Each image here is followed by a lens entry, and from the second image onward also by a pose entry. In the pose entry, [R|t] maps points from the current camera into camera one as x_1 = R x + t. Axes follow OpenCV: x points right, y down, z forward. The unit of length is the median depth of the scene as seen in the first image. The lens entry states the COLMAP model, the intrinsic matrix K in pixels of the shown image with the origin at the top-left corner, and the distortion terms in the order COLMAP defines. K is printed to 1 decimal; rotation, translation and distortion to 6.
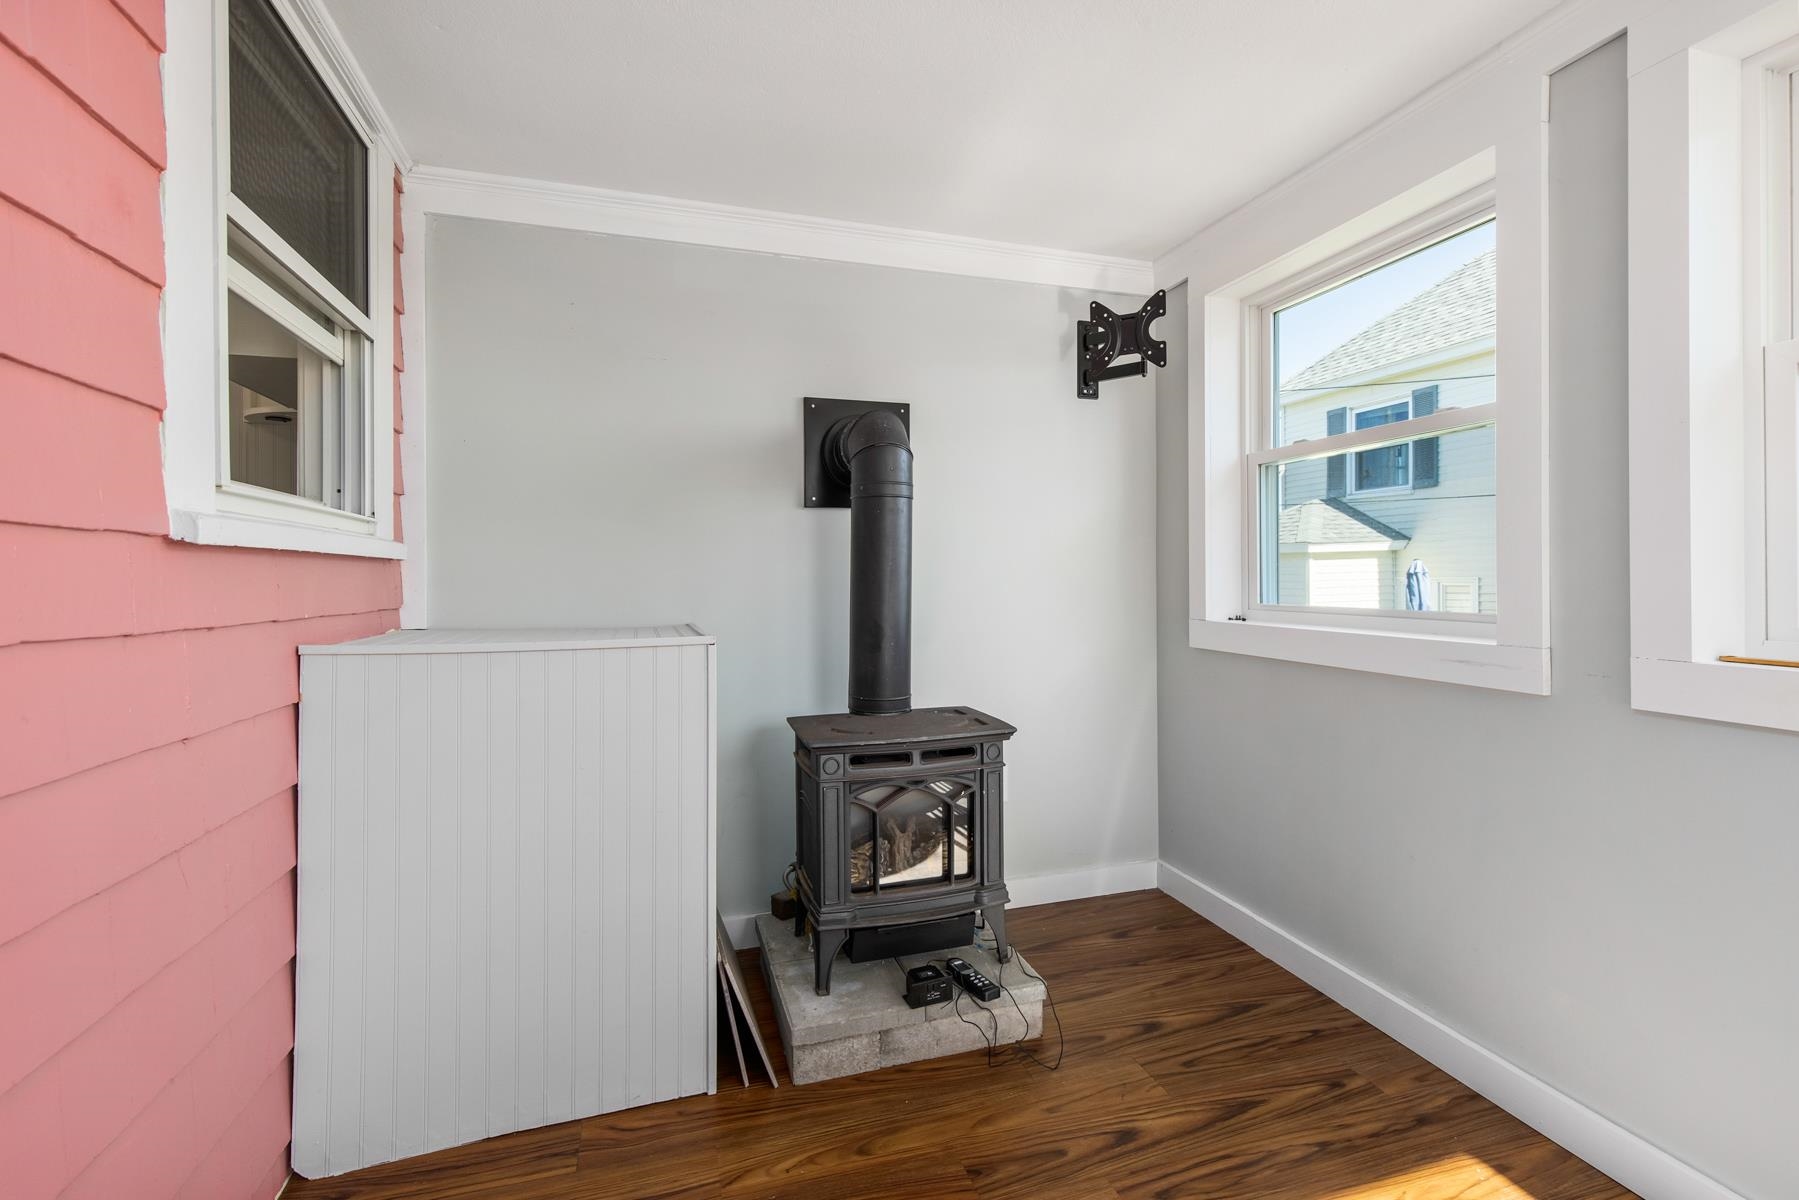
lens RADIAL K [[801.2, 0, 908.2], [0, 801.2, 586.0], [0, 0, 1]] dist [0.000108, 0.000070]
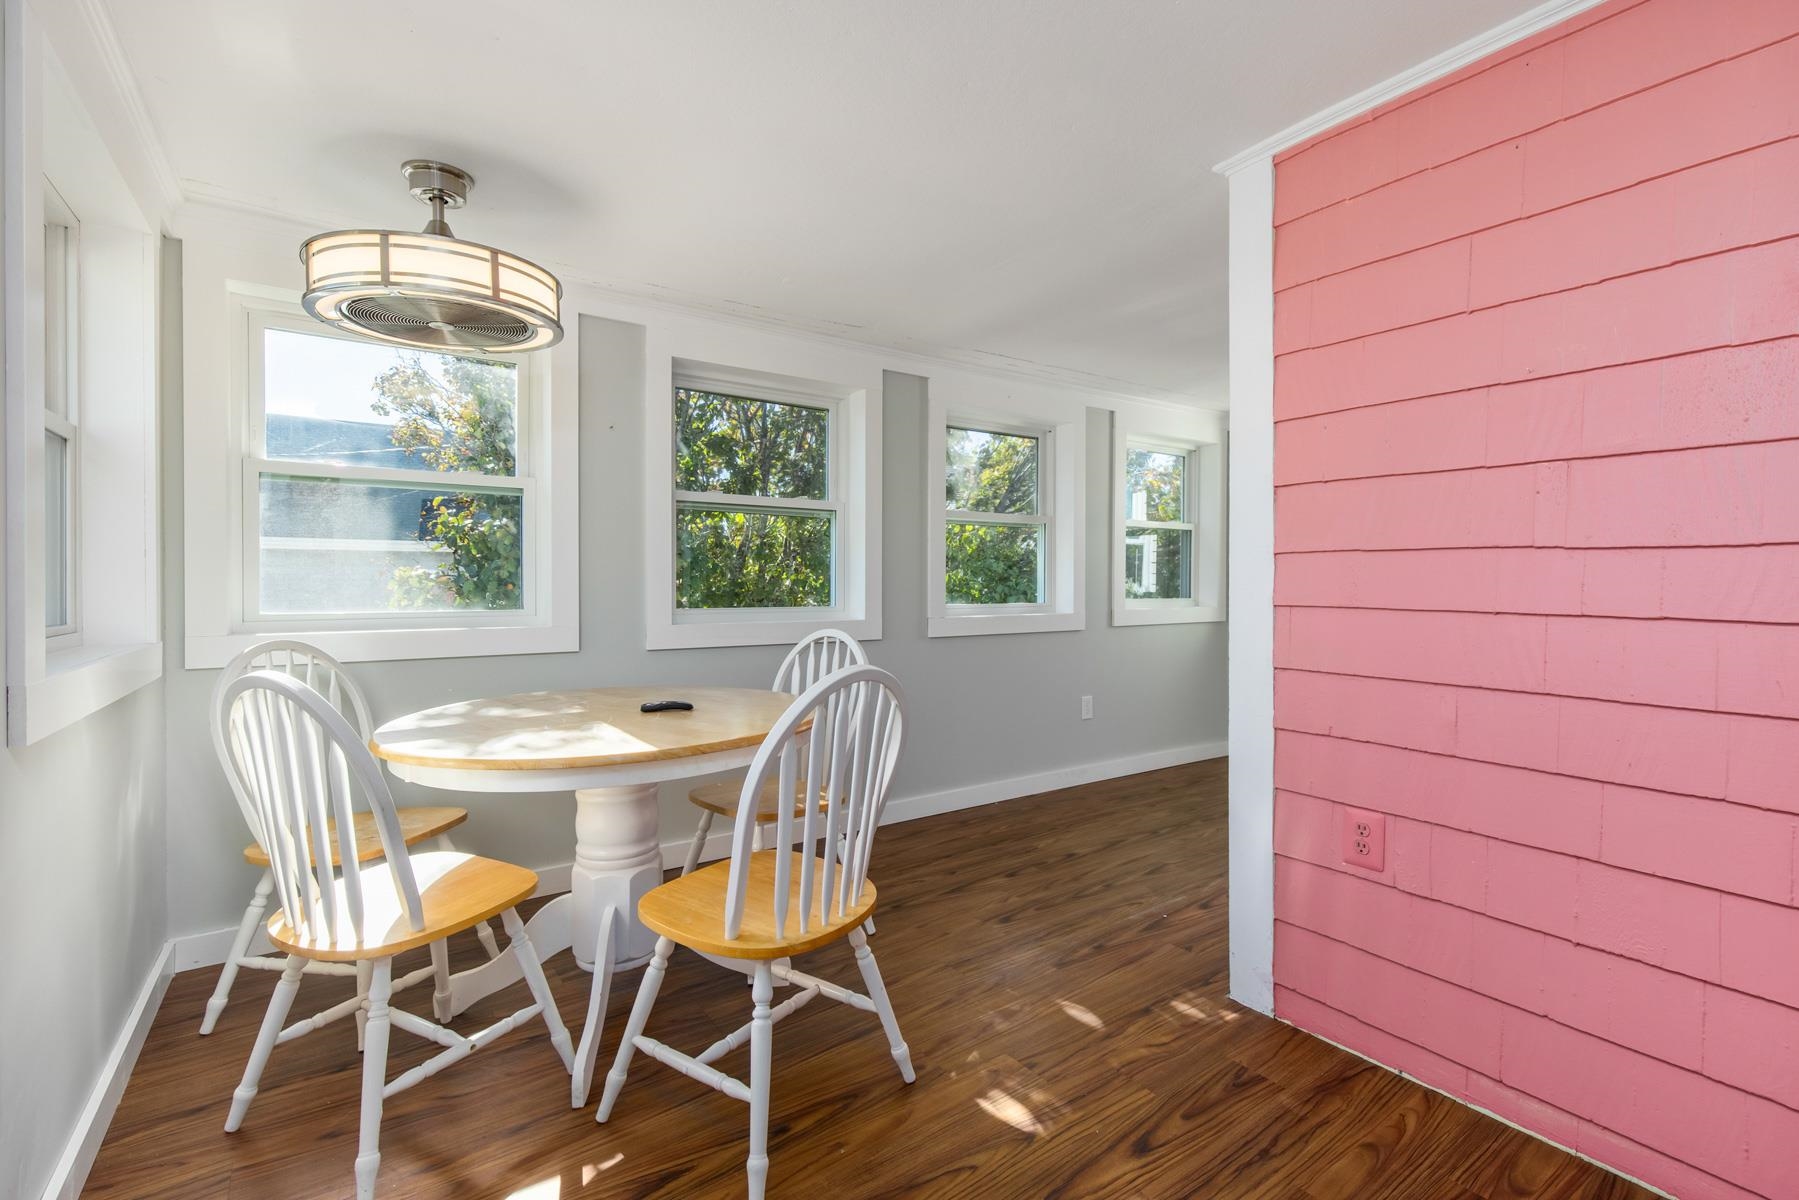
lens RADIAL K [[801.2, 0, 900.1], [0, 801.2, 593.1], [0, 0, 1]] dist [0.000108, 0.000070]
pose [[-0.957332, 0.011811, -0.288747, 0.812077], [0.007852, 0.999859, 0.014866, -0.009985], [0.288882, 0.011964, -0.957290, 1.803861]]
